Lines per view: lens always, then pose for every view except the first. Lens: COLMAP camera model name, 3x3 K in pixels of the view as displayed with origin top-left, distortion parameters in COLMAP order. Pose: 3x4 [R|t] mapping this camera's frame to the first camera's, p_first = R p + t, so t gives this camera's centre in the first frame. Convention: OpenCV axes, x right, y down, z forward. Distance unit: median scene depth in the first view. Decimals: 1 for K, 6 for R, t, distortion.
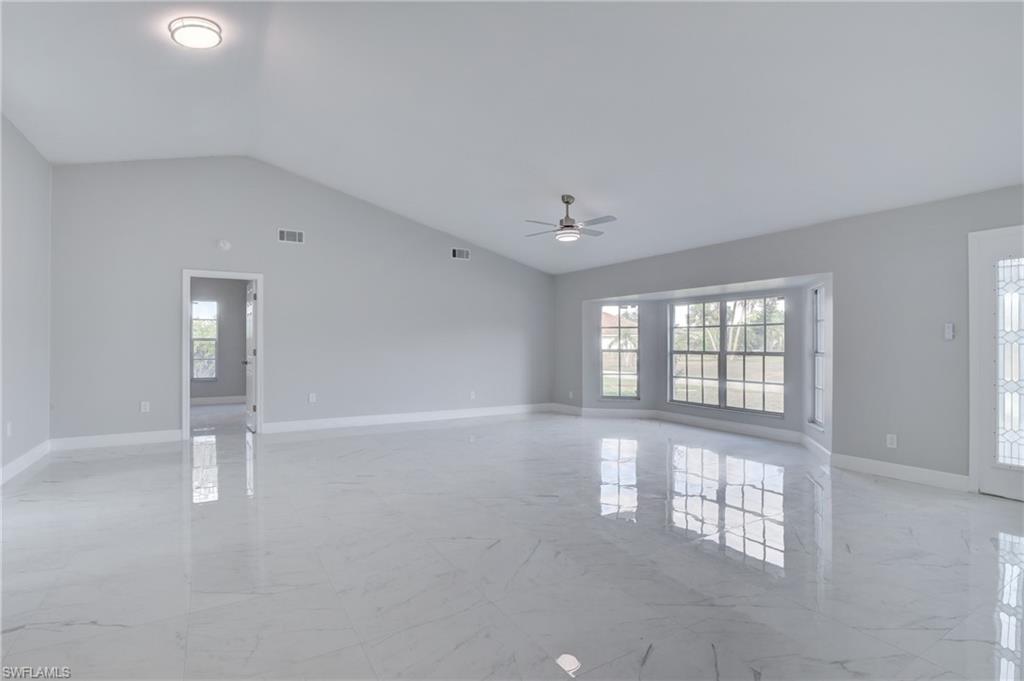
lens RADIAL K [[491.1, 0, 509.5], [0, 491.1, 341.3], [0, 0, 1]] dist [-0.006854, -0.007623]
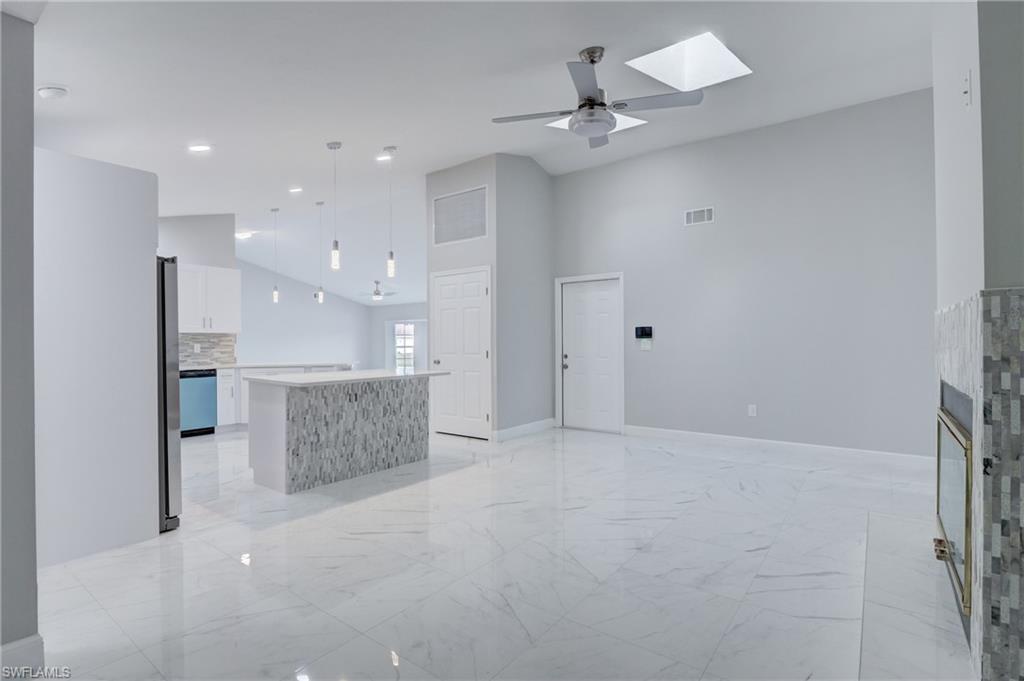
lens RADIAL K [[491.1, 0, 509.5], [0, 491.1, 341.3], [0, 0, 1]] dist [-0.006854, -0.007623]
pose [[0.928279, -0.004625, 0.371855, -0.142489], [0.004309, 0.999989, 0.001681, -0.005649], [-0.371858, 0.000042, 0.928289, -1.195379]]
